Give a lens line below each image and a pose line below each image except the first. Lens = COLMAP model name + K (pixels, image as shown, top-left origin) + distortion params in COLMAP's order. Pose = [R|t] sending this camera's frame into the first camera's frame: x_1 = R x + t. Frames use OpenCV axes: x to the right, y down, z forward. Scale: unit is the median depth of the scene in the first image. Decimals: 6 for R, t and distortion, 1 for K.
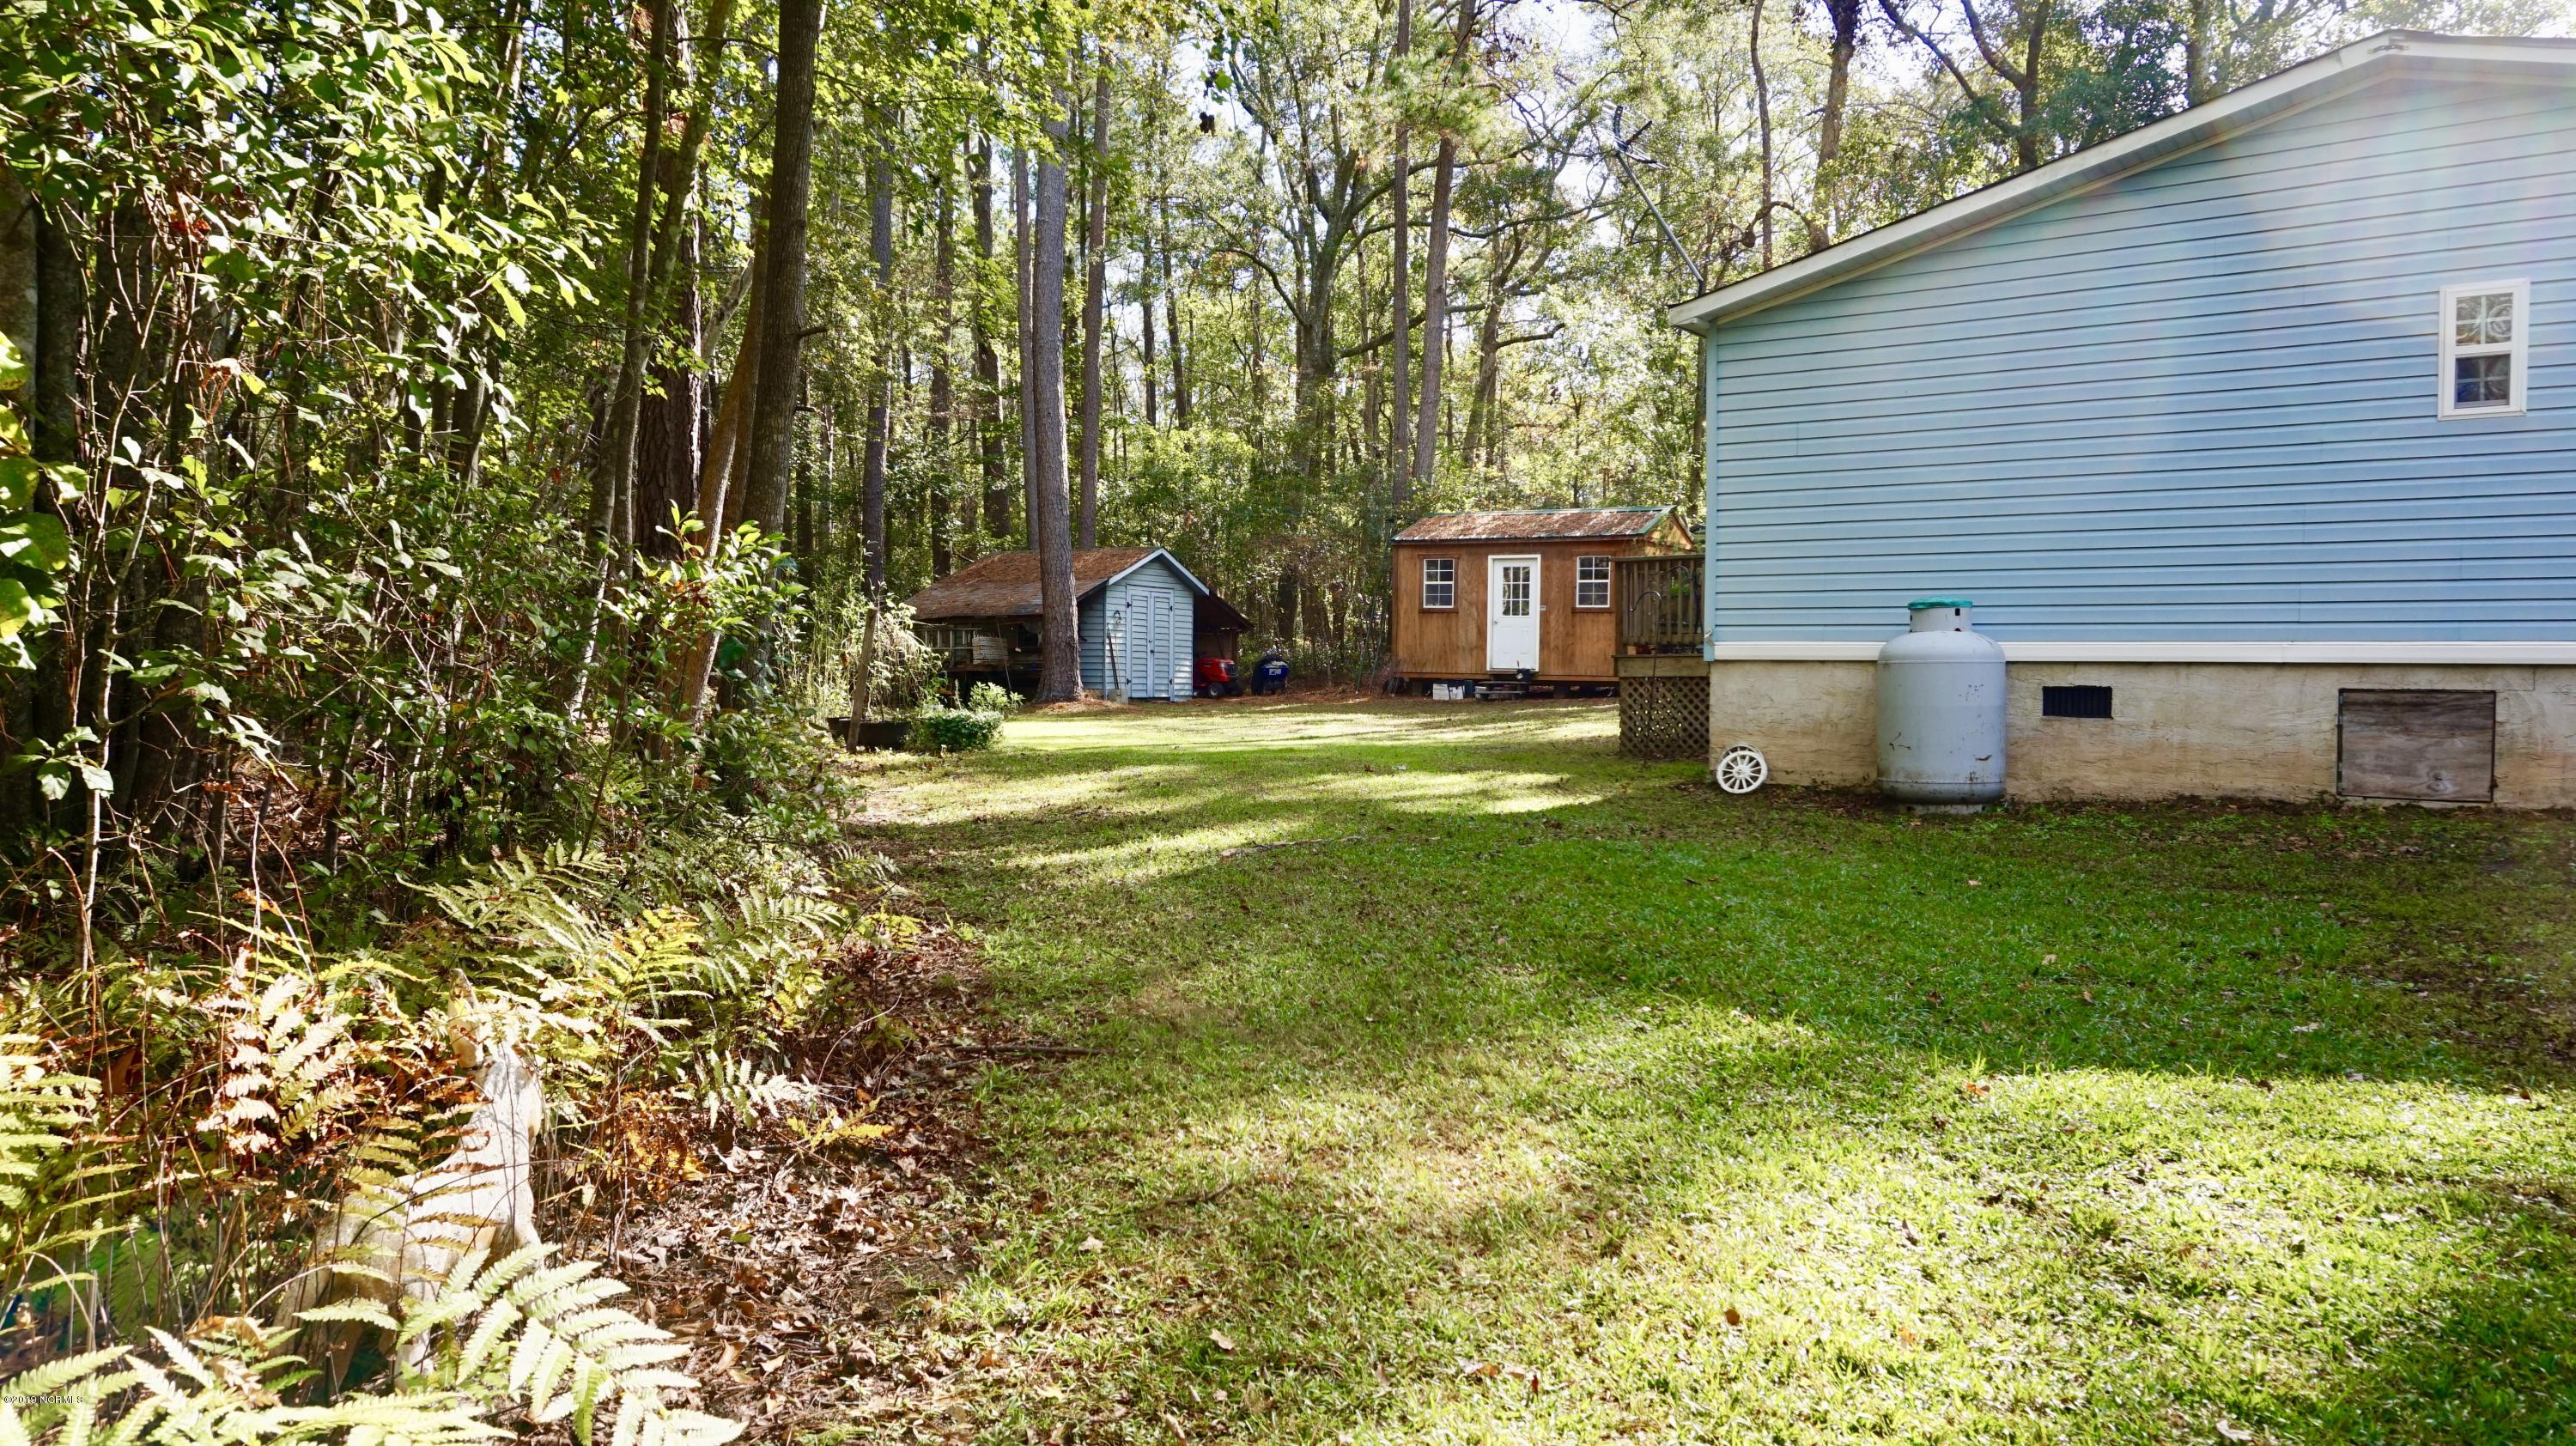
lens RADIAL K [[1745.9, 0, 1289.6], [0, 1745.9, 714.4], [0, 0, 1]] dist [-0.008135, -0.001159]
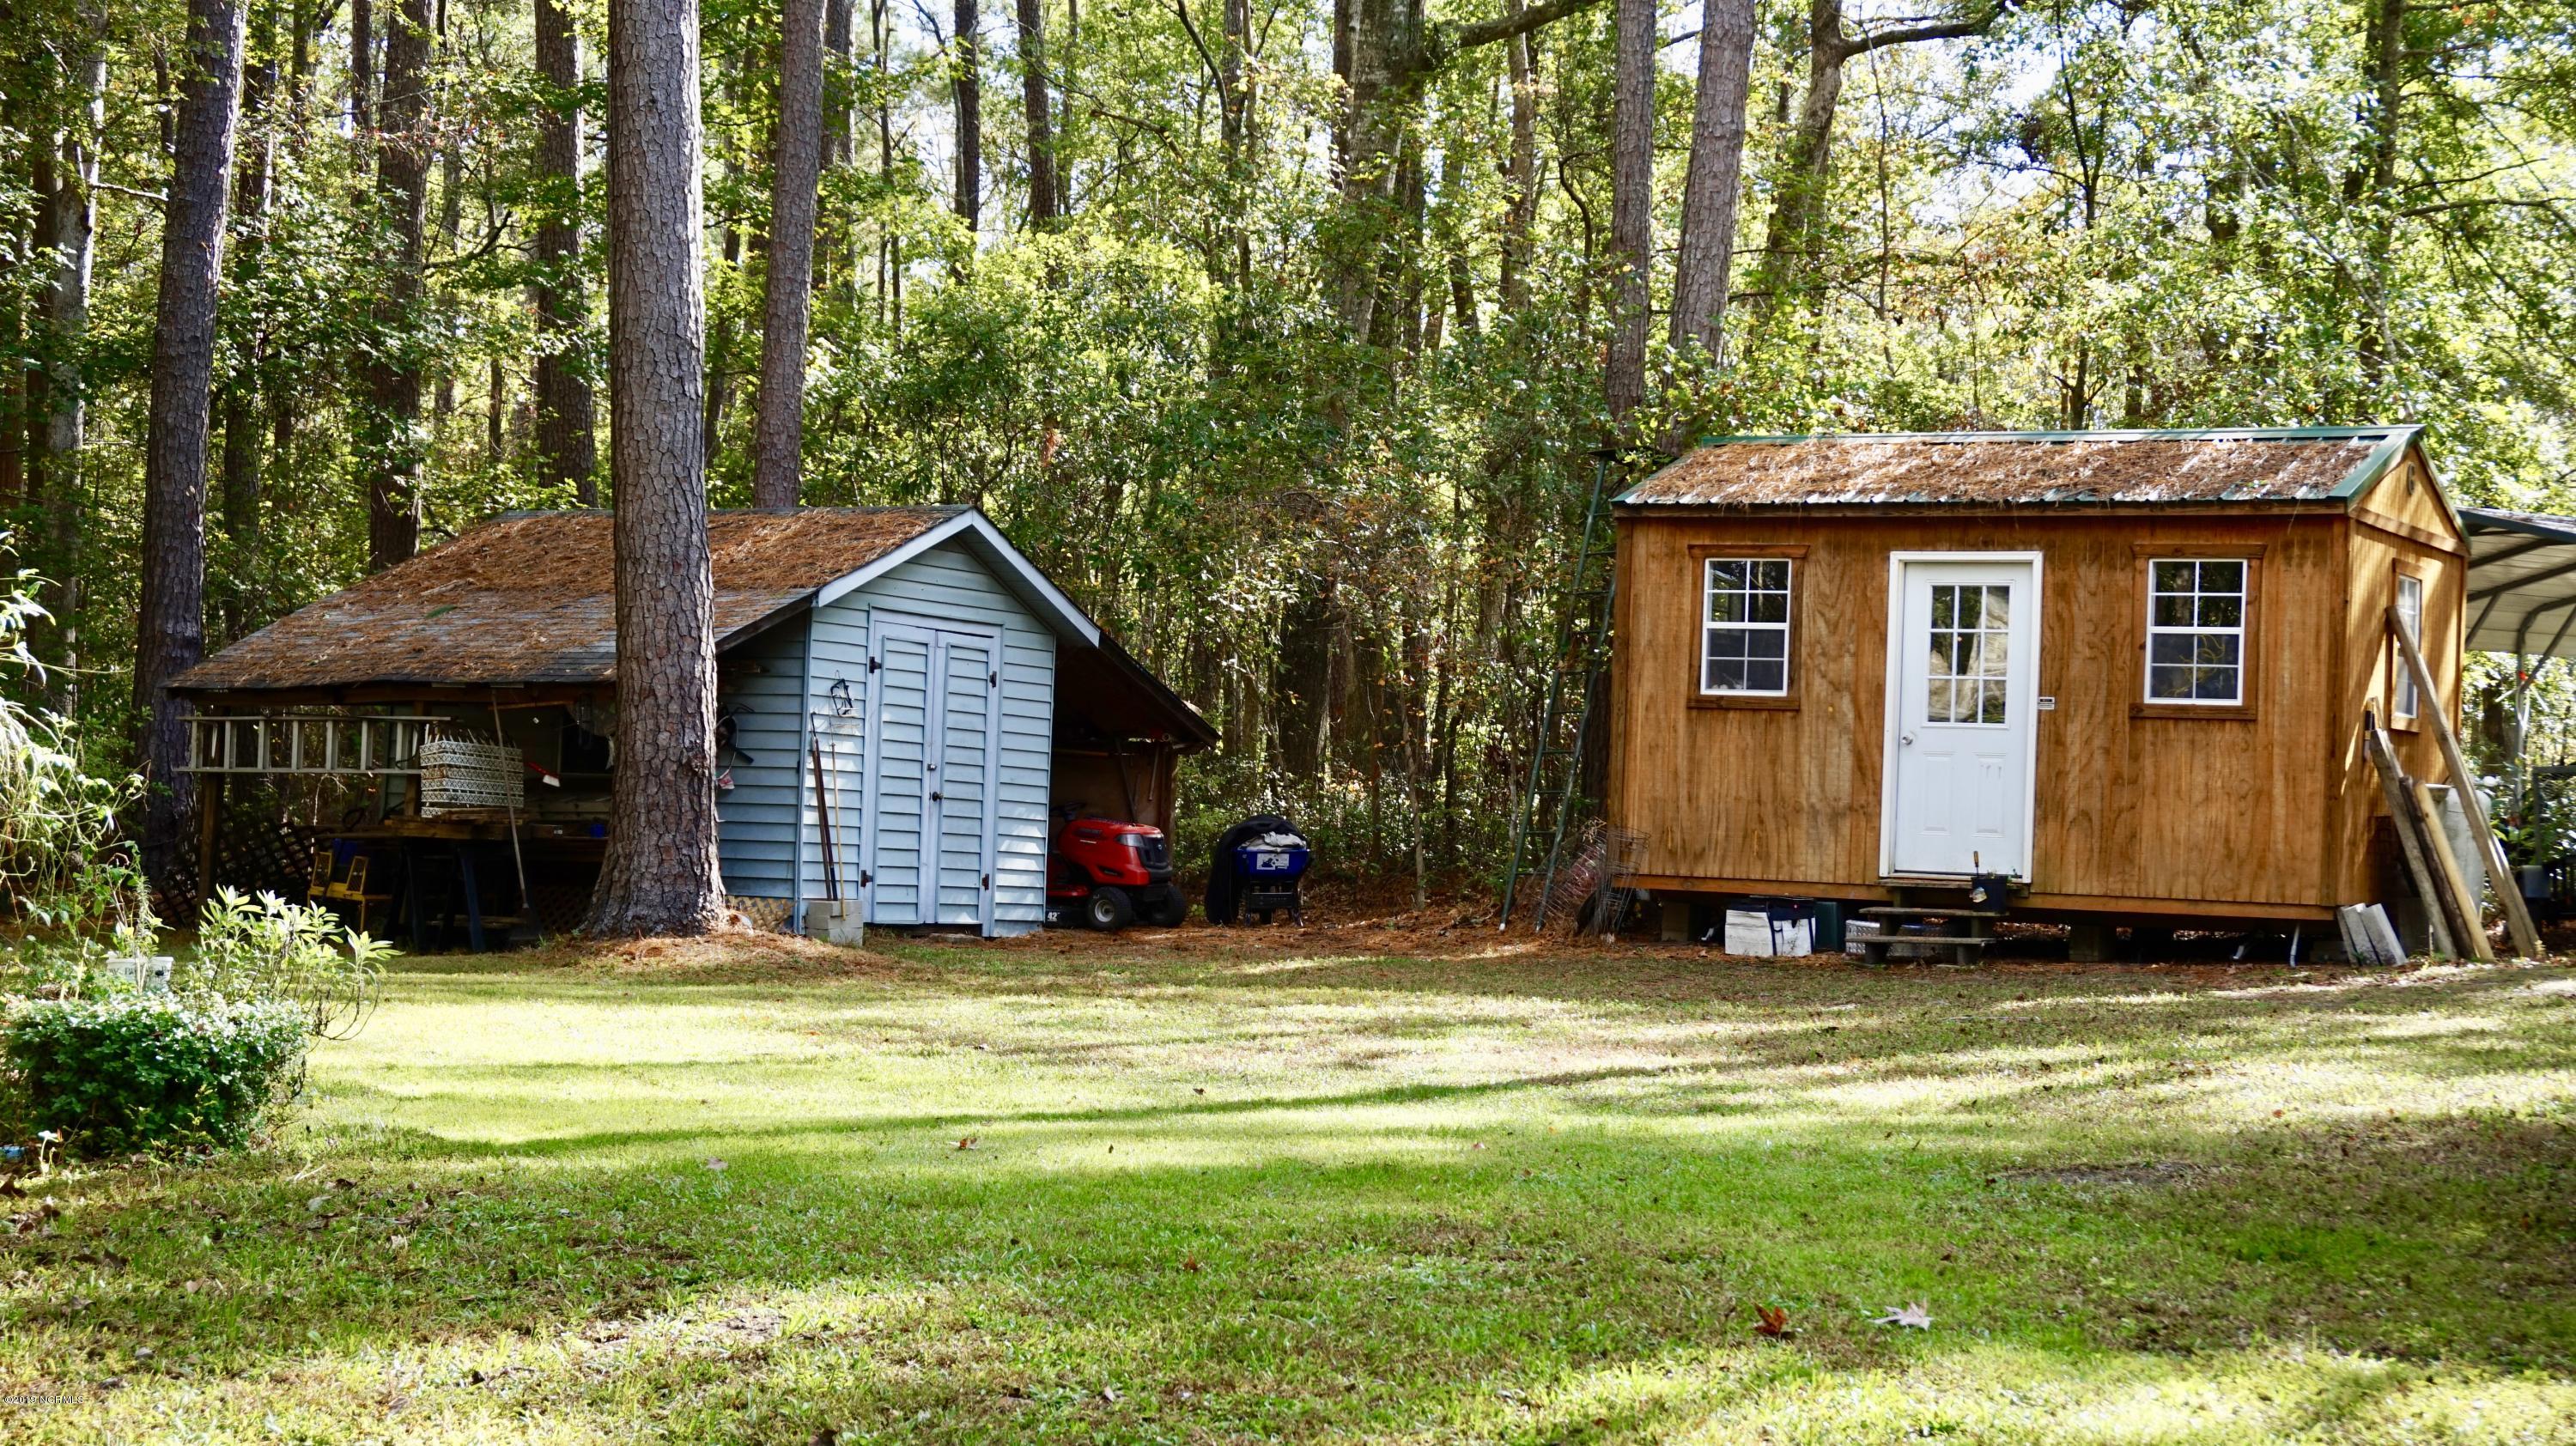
lens RADIAL K [[3957.9, 0, 1287.5], [0, 3957.9, 724.0], [0, 0, 1]] dist [0.011768, 0.000000]
pose [[0.999624, 0.027298, 0.002488, -0.009318], [-0.027111, 0.997984, -0.057379, -0.006706], [-0.004050, 0.057290, 0.998349, 0.198304]]
